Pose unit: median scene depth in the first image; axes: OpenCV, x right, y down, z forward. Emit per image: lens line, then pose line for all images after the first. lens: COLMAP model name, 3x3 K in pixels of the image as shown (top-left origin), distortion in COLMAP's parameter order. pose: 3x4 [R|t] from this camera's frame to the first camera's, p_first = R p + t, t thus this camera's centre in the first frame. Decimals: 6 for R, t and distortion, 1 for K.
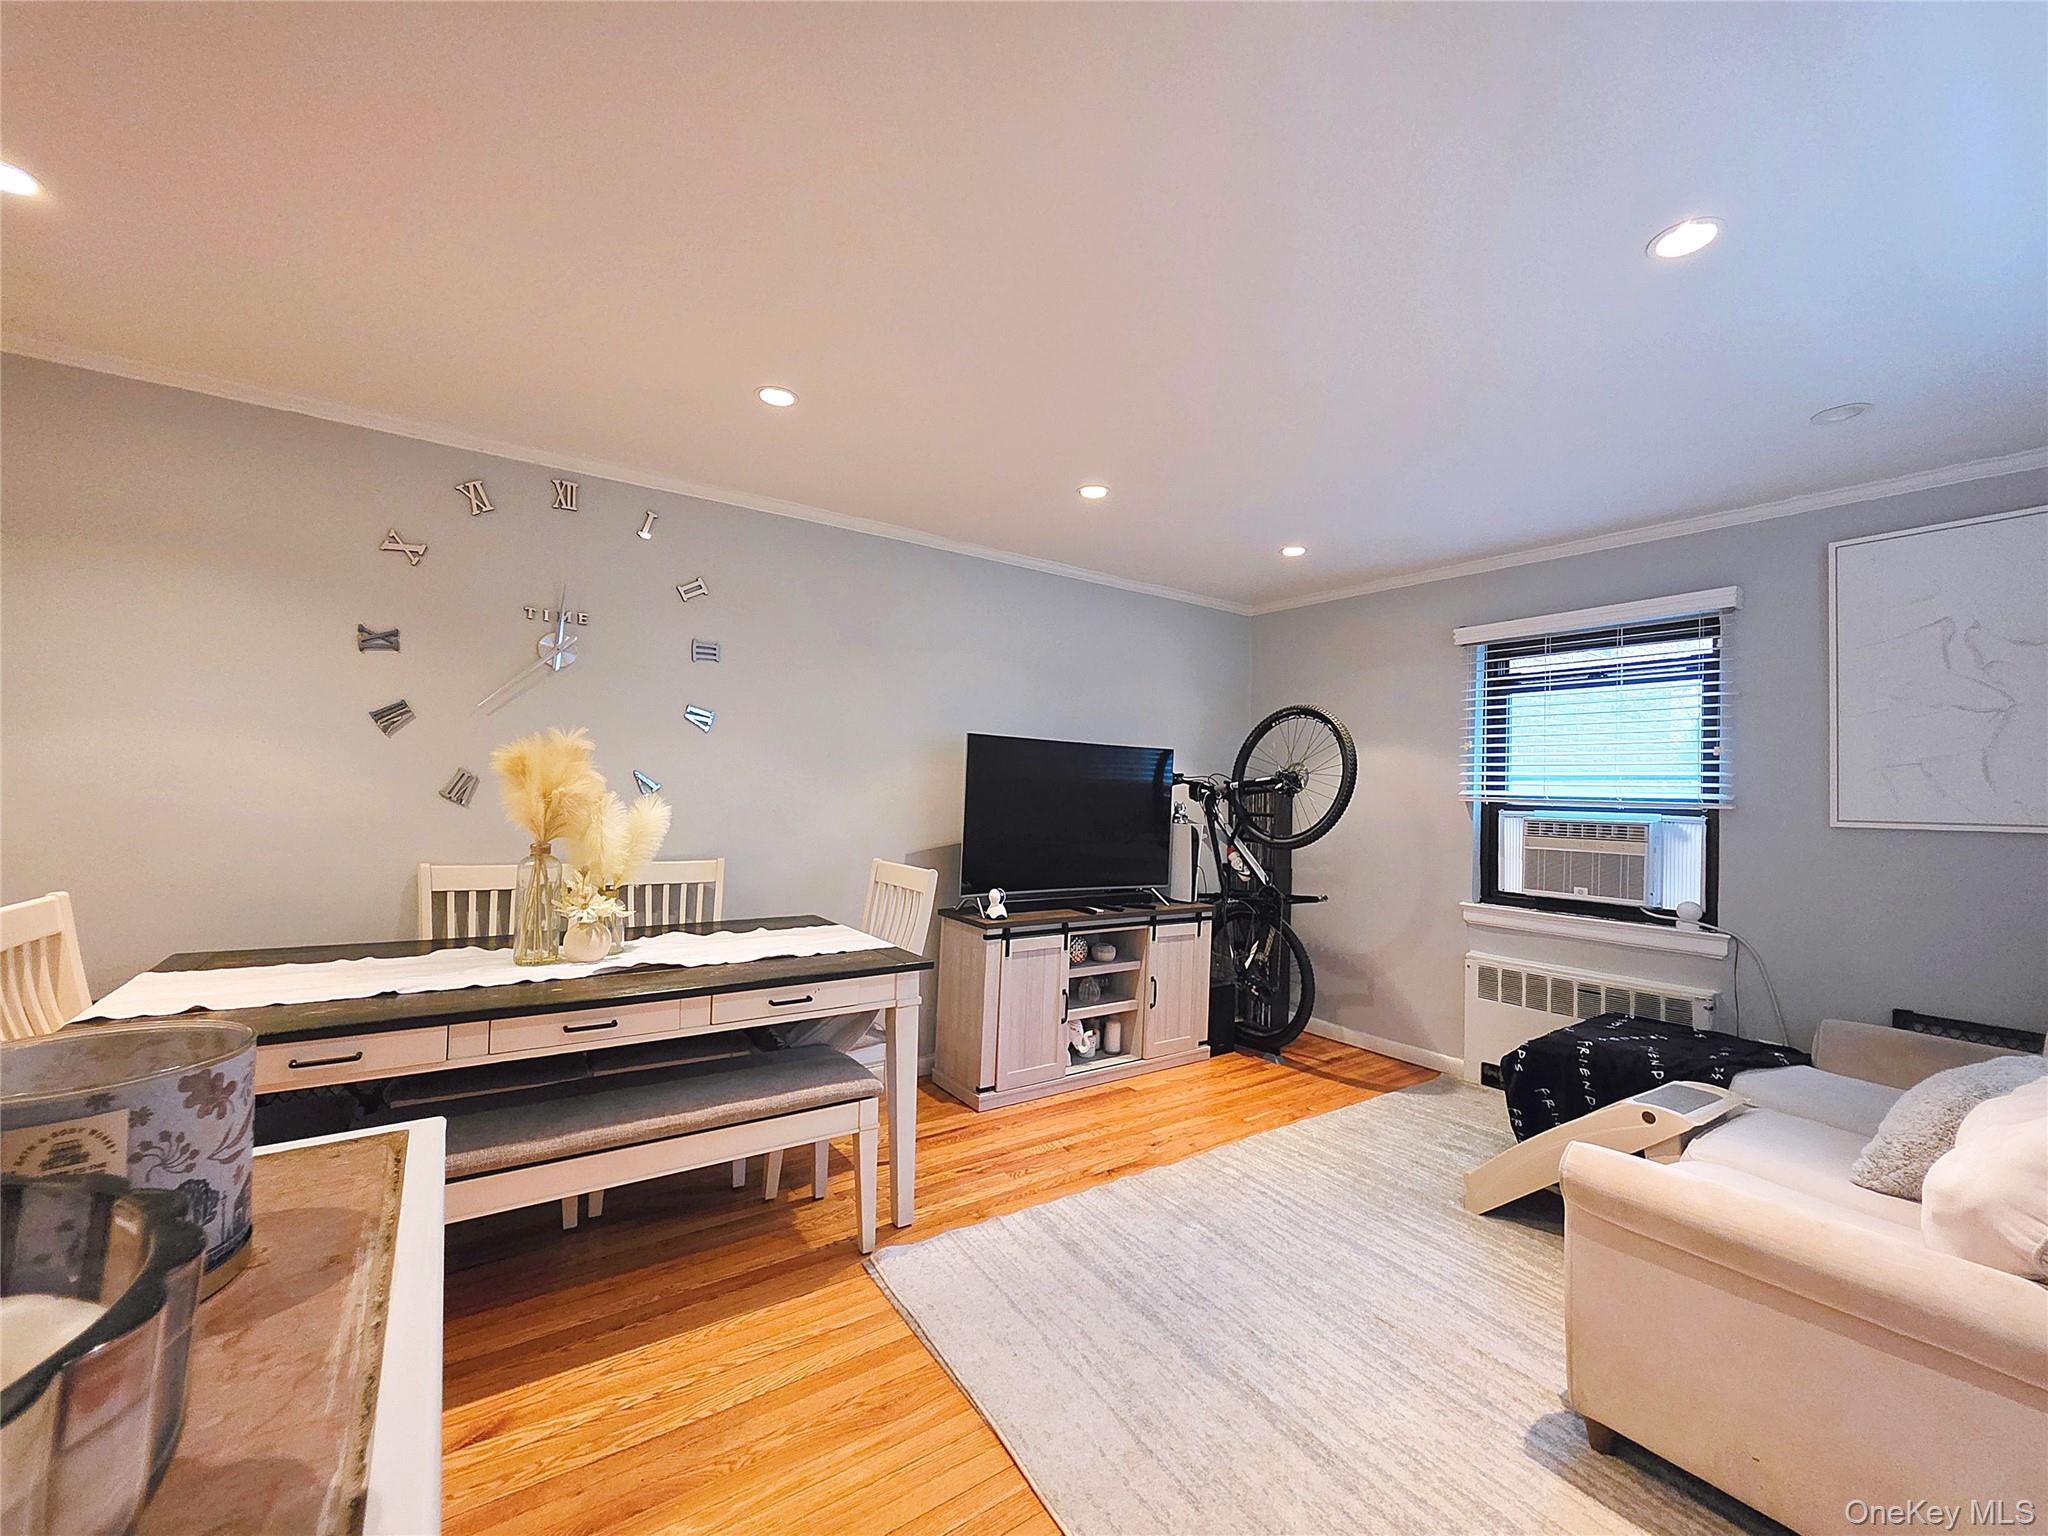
lens RADIAL K [[829.9, 0, 1024.5], [0, 829.9, 775.1], [0, 0, 1]] dist [0.002528, 0.000164]
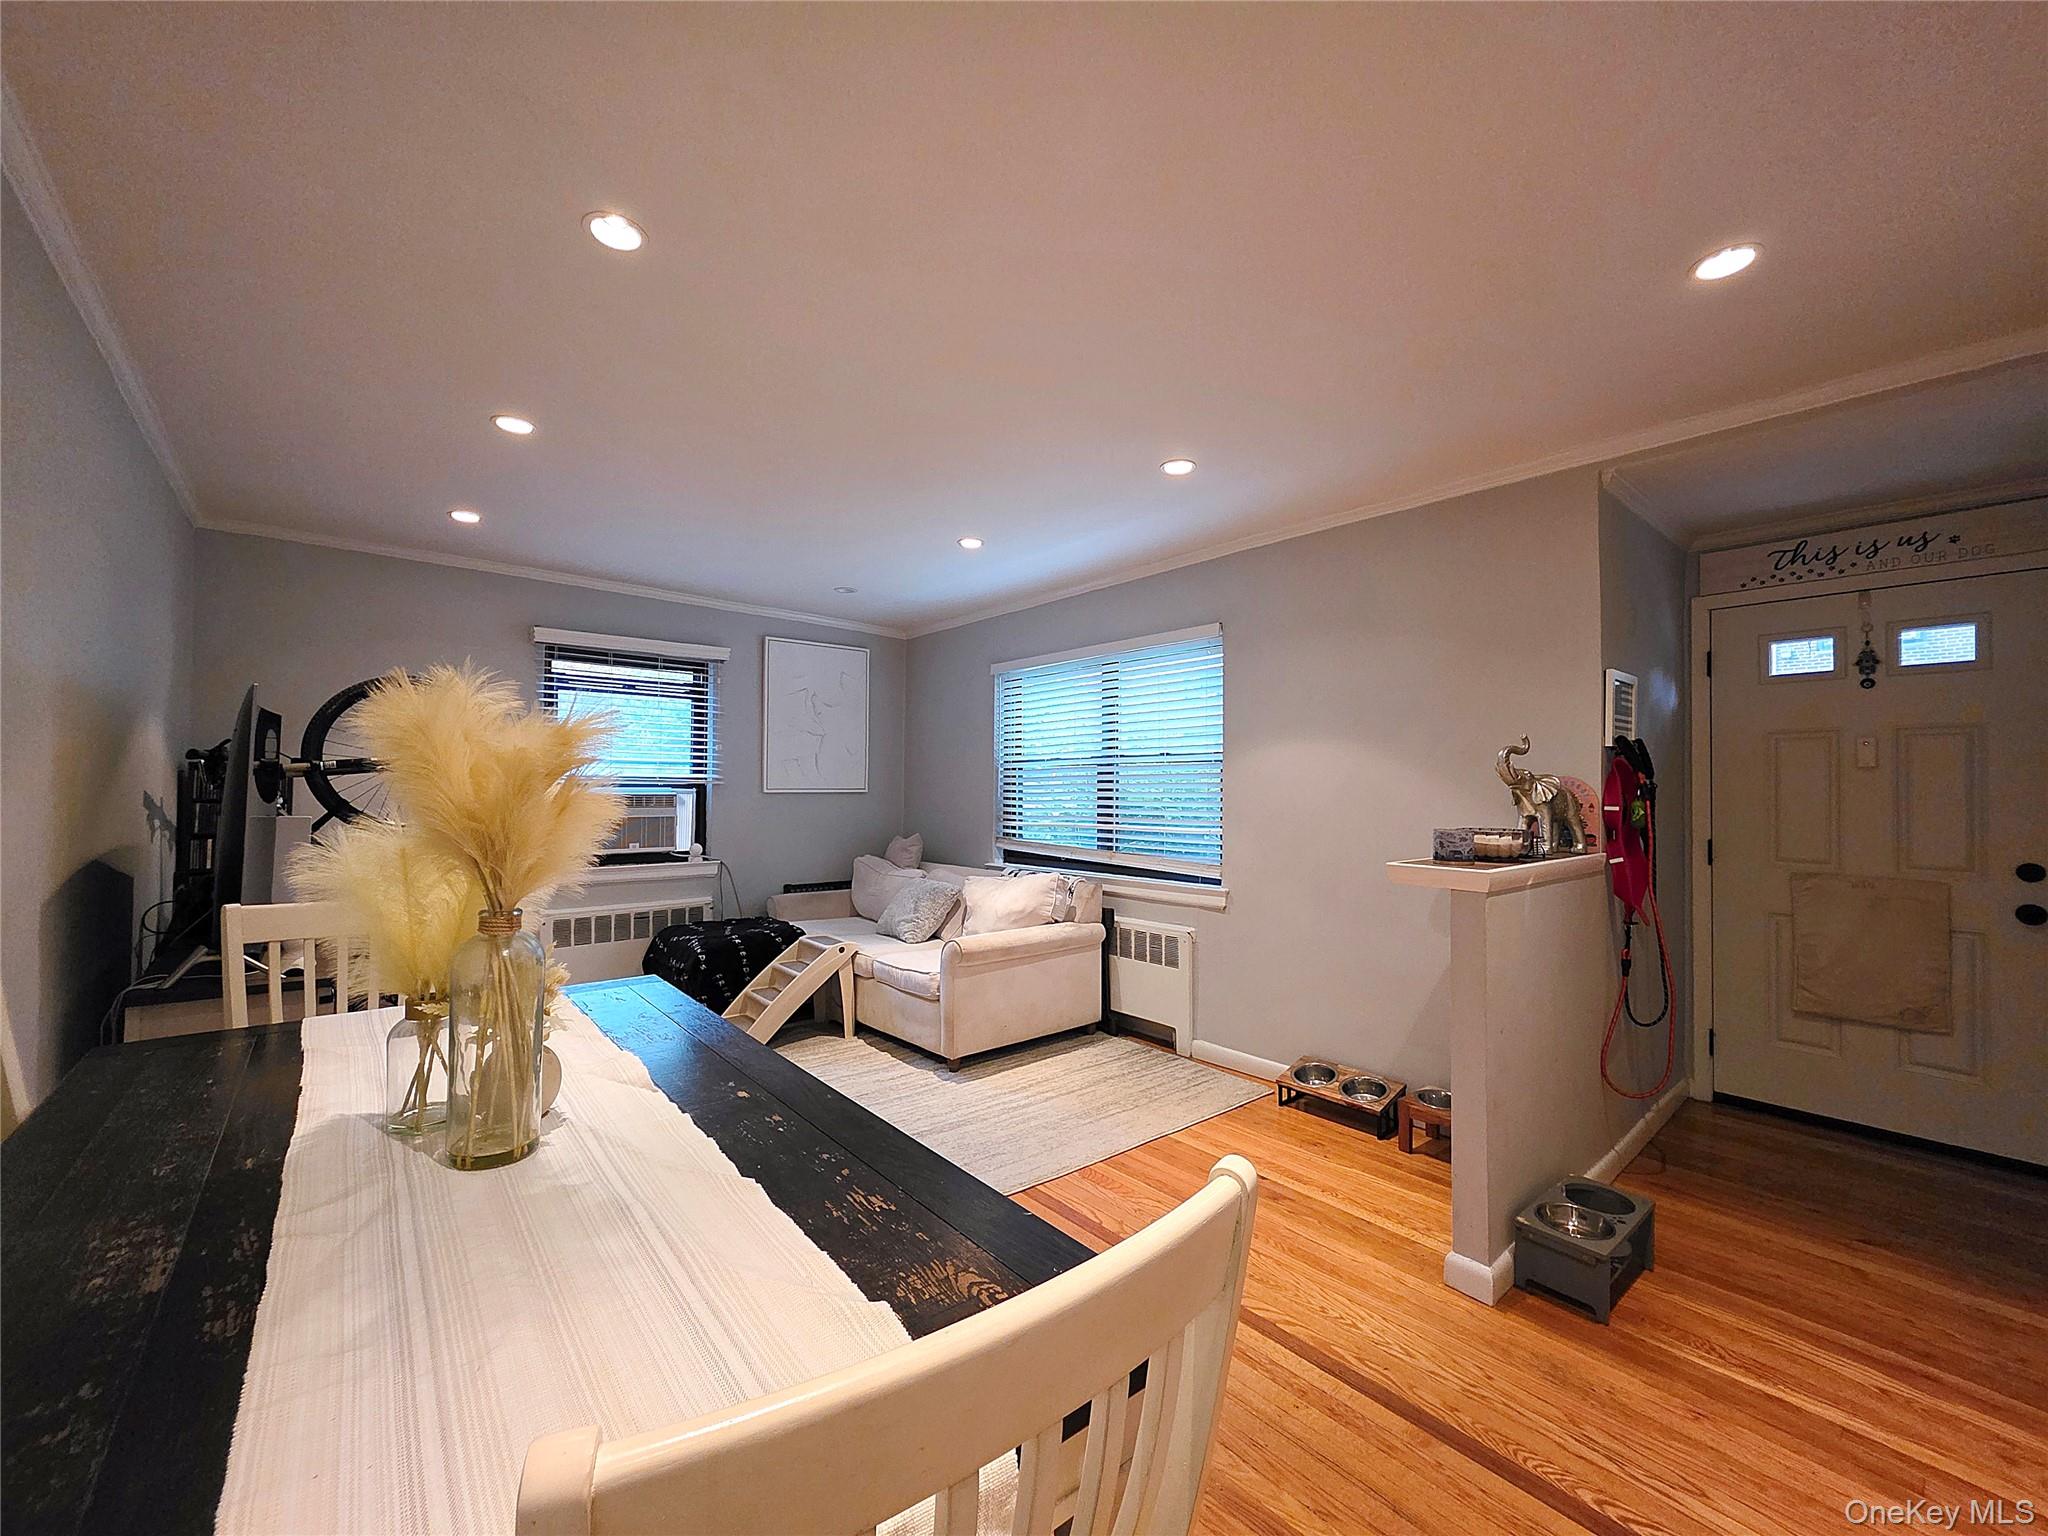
lens RADIAL K [[817.5, 0, 1028.3], [0, 817.5, 773.2], [0, 0, 1]] dist [0.000383, -0.000053]
pose [[-0.093546, -0.008046, 0.995582, -0.750430], [-0.032203, 0.999469, 0.005052, -0.006739], [-0.995094, -0.031588, -0.093755, 0.510273]]
